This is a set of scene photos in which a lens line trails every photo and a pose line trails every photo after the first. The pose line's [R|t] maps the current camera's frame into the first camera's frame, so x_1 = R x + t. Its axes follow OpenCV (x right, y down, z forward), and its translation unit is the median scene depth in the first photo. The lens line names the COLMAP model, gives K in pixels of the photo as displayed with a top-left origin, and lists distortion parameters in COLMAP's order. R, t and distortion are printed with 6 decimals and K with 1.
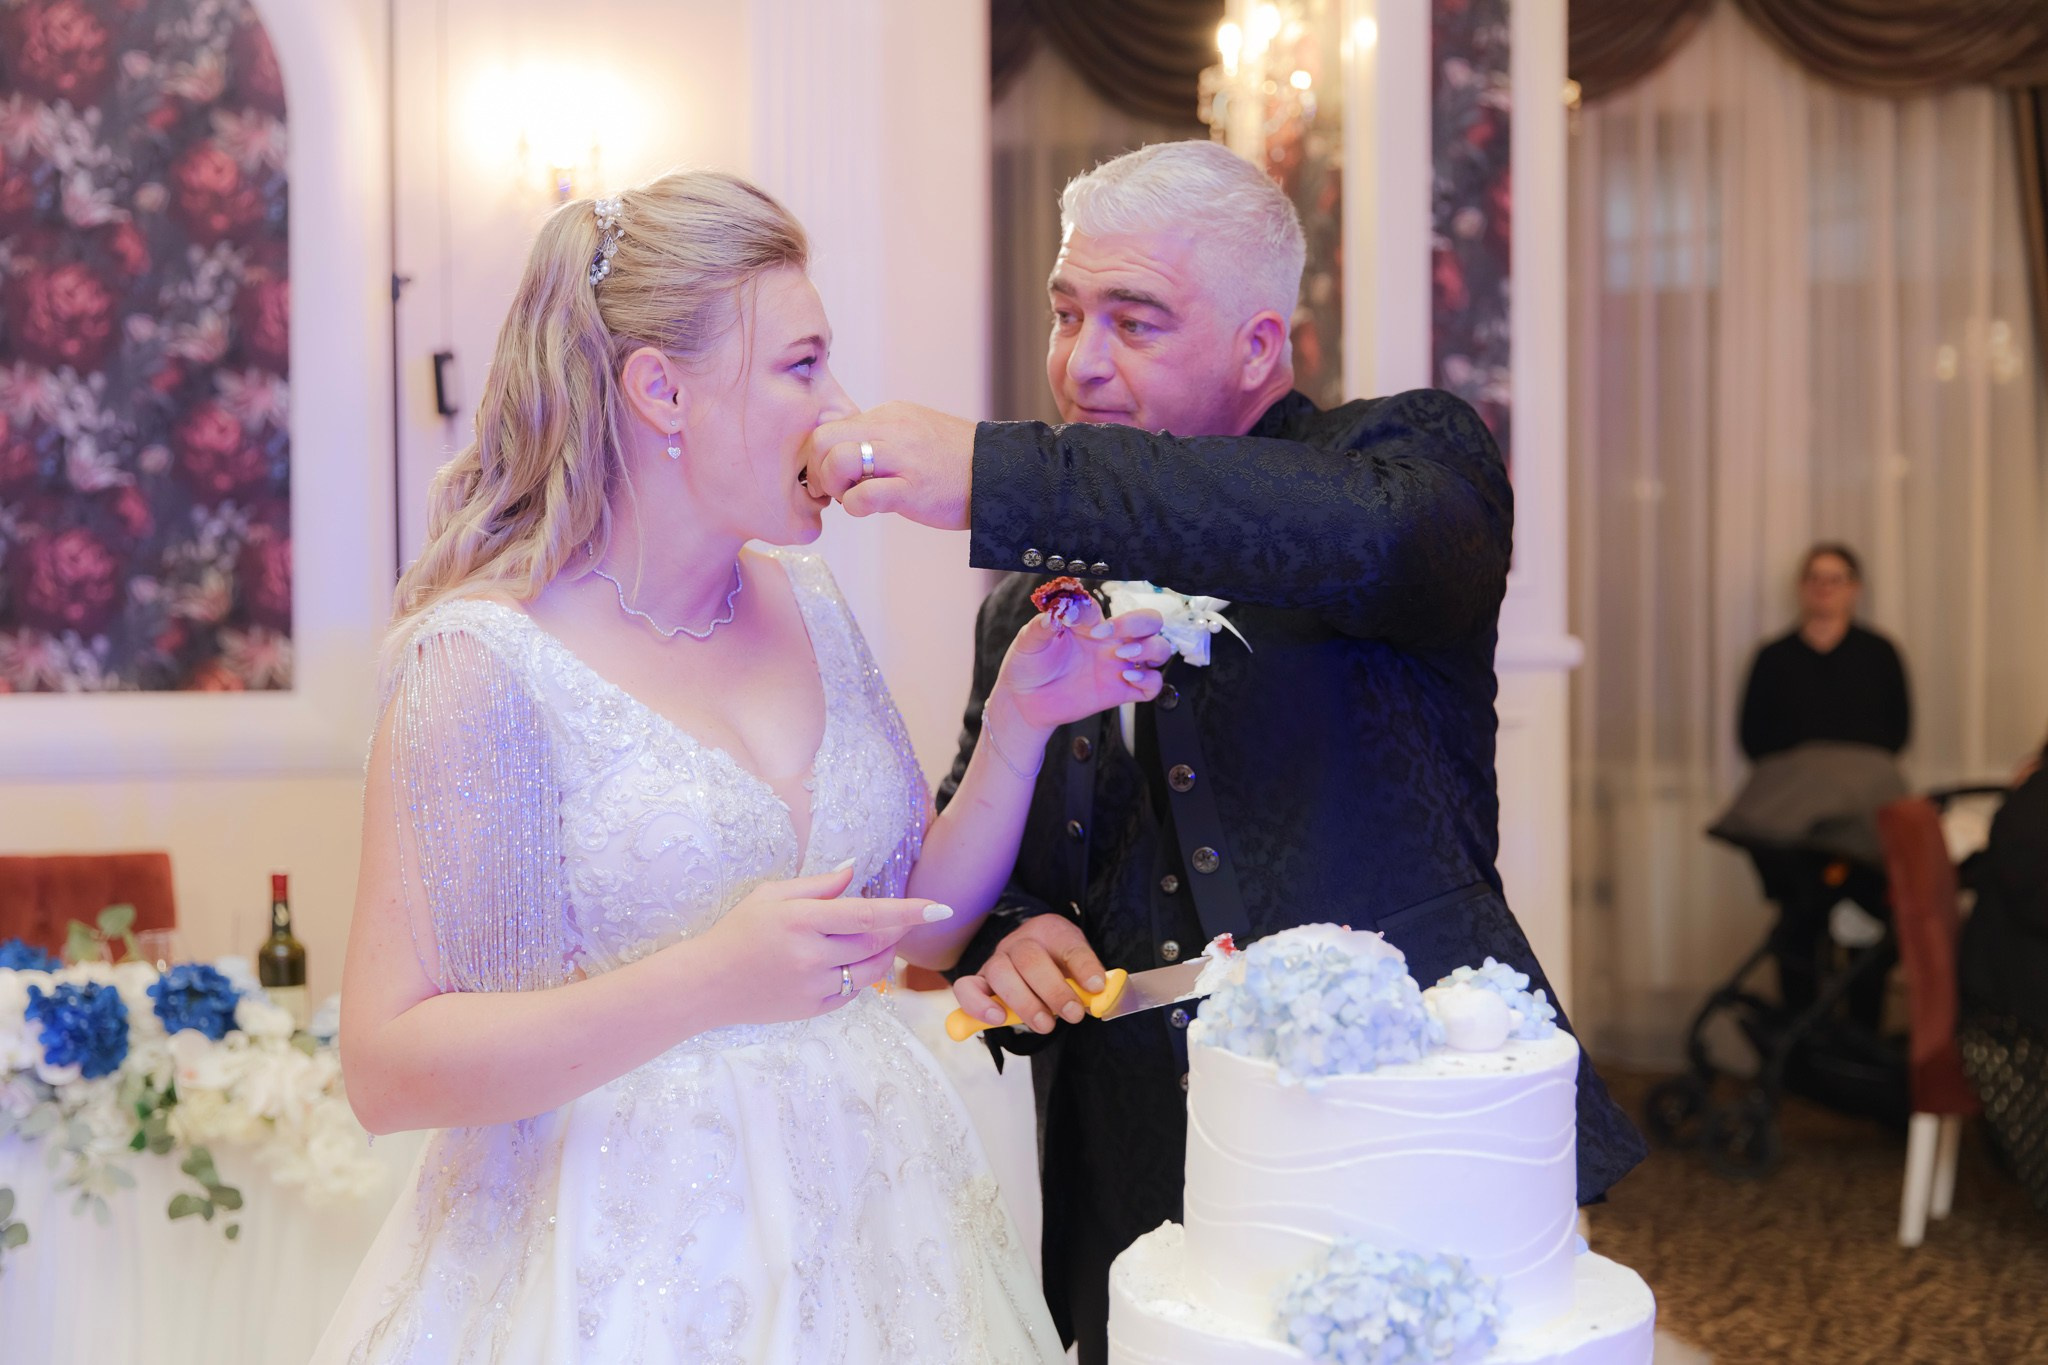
lens RADIAL K [[2430.1, 0, 1018.4], [0, 2430.1, 653.4], [0, 0, 1]] dist [0.002676, 0.016364]
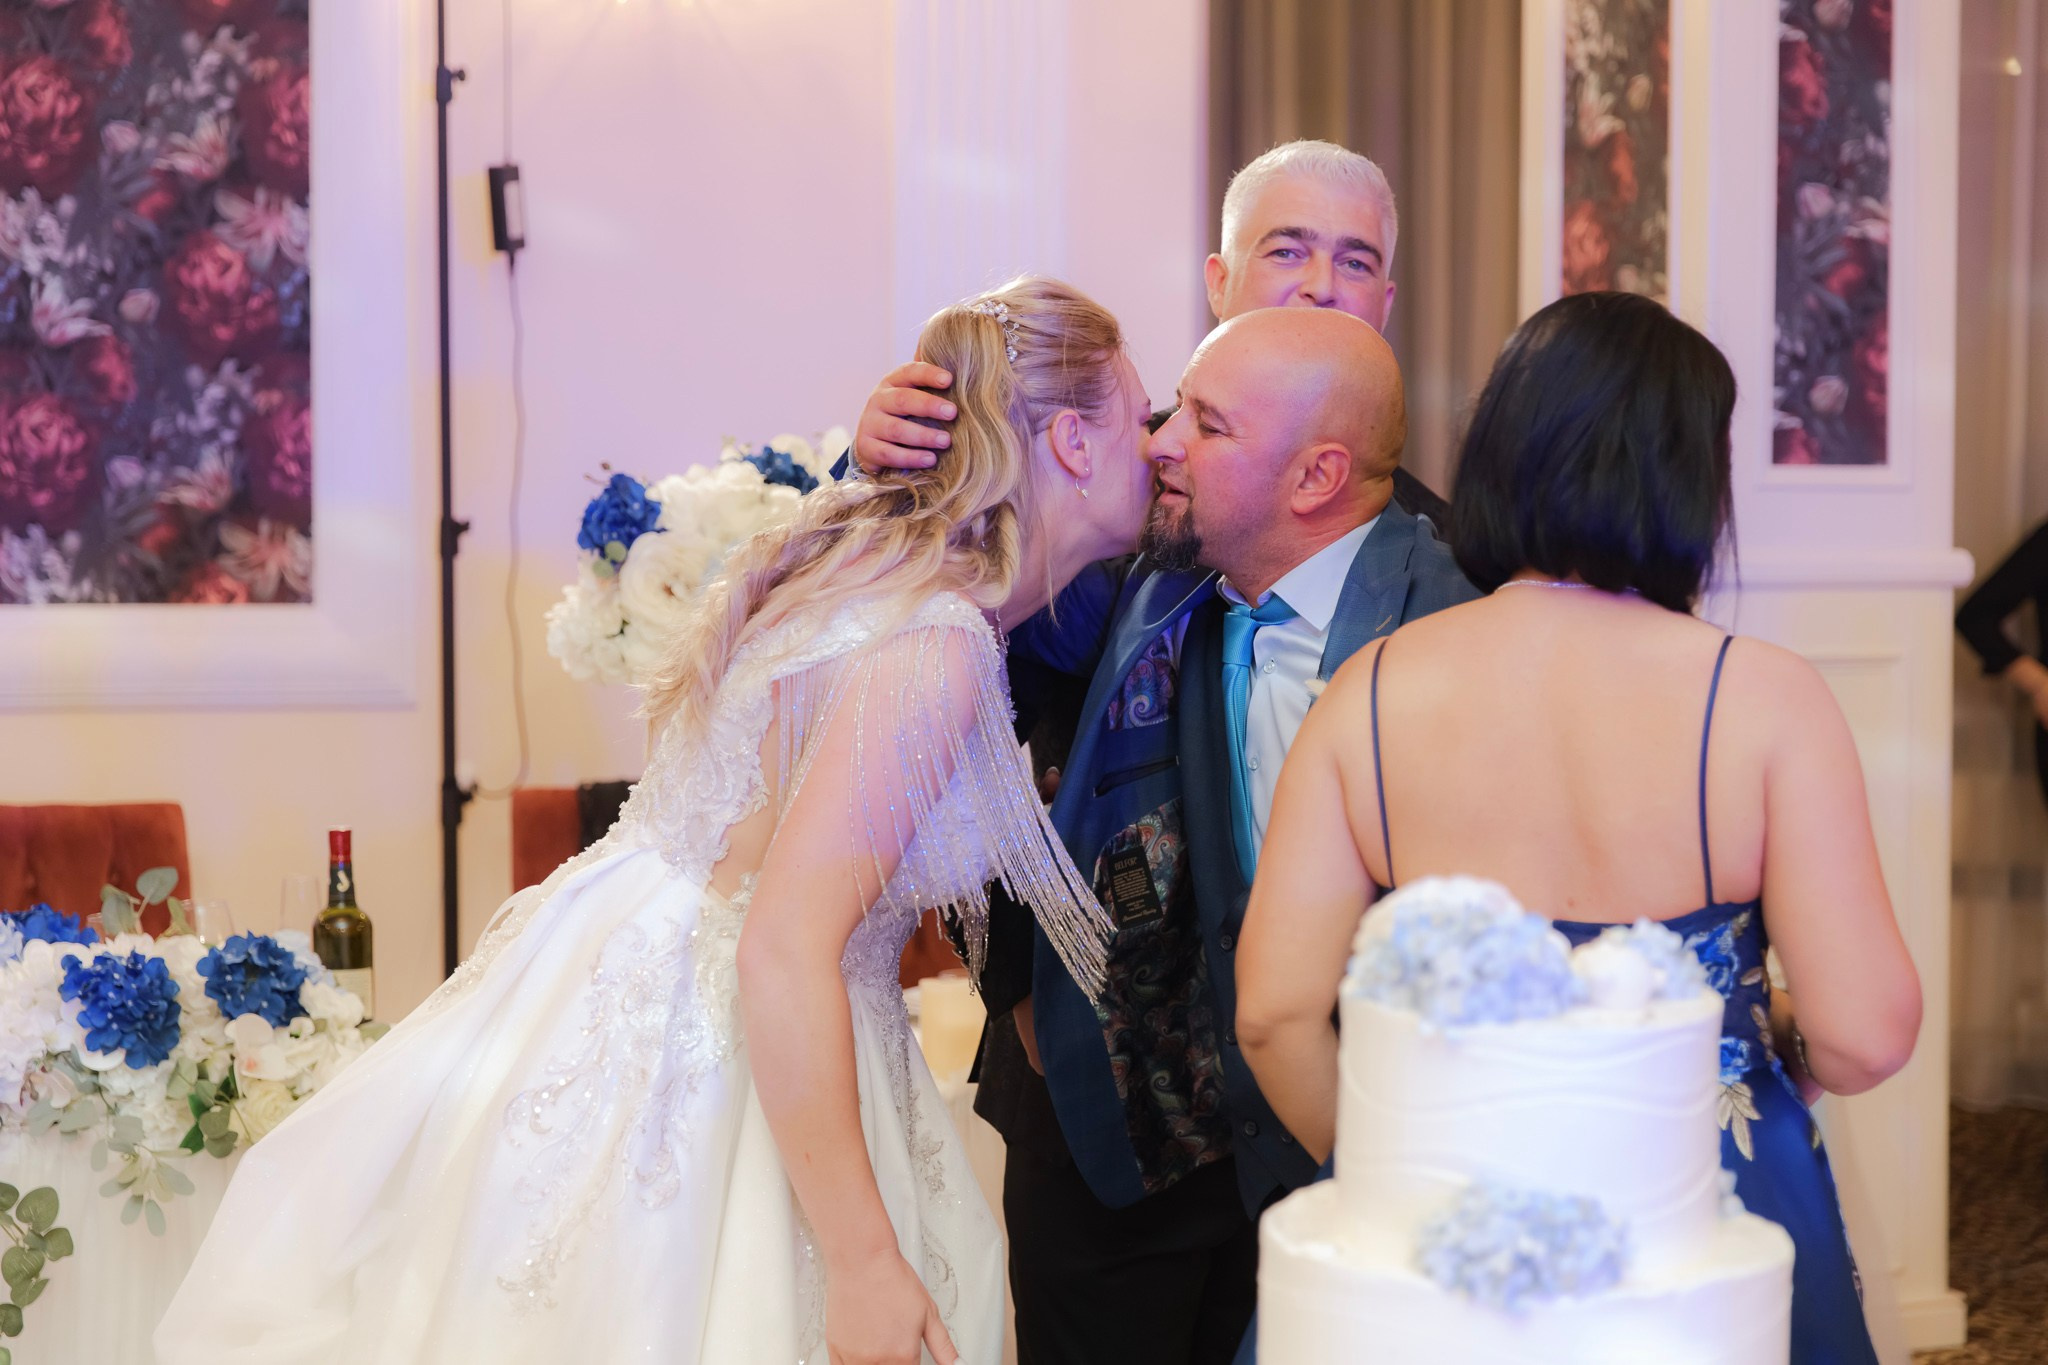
lens RADIAL K [[3590.0, 0, 1024.0], [0, 3590.0, 682.5], [0, 0, 1]] dist [-0.014980, 0.029580]
pose [[0.997473, 0.008604, -0.070530, 0.018157], [-0.005576, 0.999058, 0.043027, -0.016167], [0.070834, -0.042525, 0.996581, -0.223753]]
